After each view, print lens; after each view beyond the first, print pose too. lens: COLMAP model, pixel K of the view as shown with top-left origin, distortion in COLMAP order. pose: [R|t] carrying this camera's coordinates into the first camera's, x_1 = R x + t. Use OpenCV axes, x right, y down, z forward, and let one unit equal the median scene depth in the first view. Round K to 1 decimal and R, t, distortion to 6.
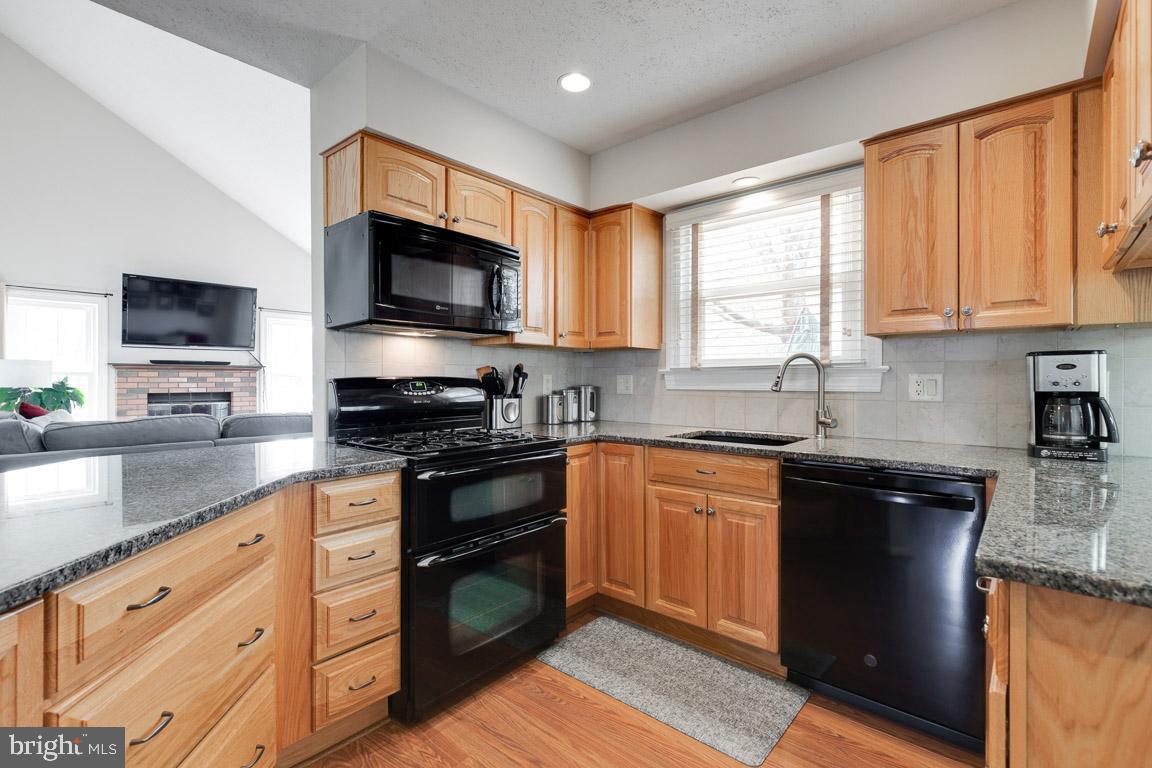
lens RADIAL K [[527.1, 0, 578.0], [0, 527.1, 377.0], [0, 0, 1]] dist [0.005621, -0.000504]
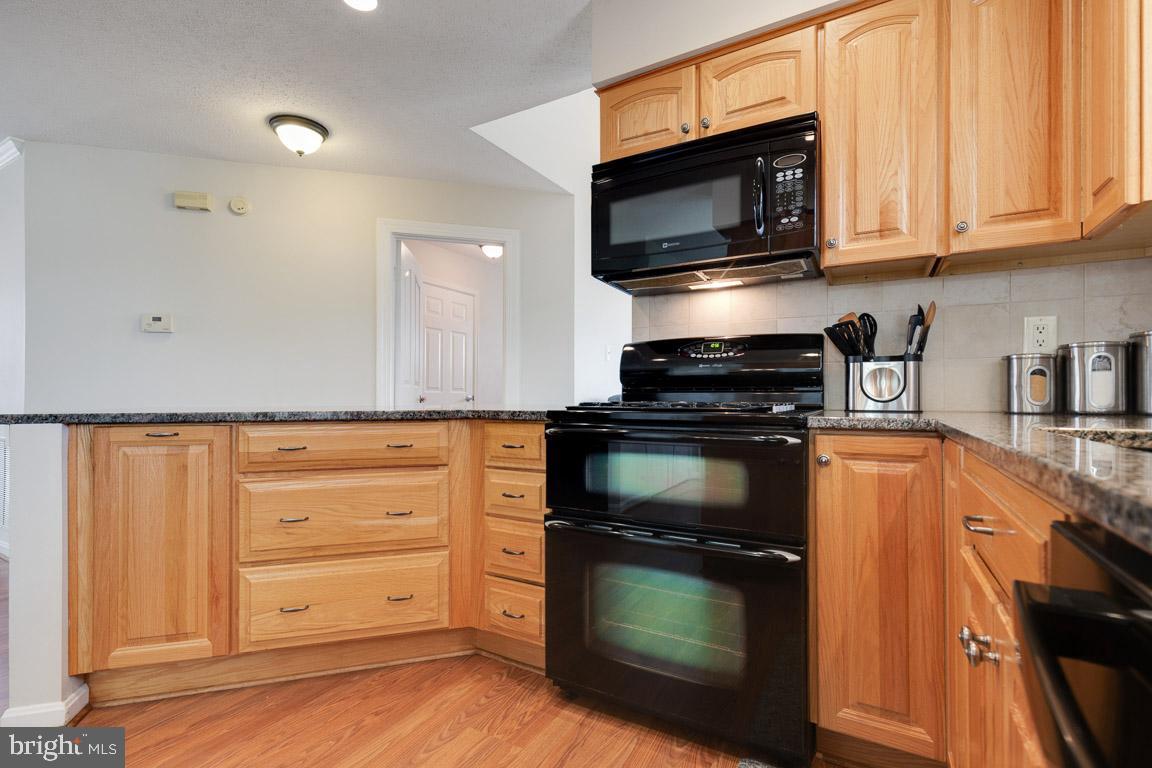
lens RADIAL K [[527.1, 0, 577.2], [0, 527.1, 396.2], [0, 0, 1]] dist [0.005621, -0.000504]
pose [[0.188045, -0.000824, -0.982160, 0.493007], [0.001824, 0.999998, -0.000490, 0.099506], [0.982159, -0.001699, 0.188046, 0.679797]]
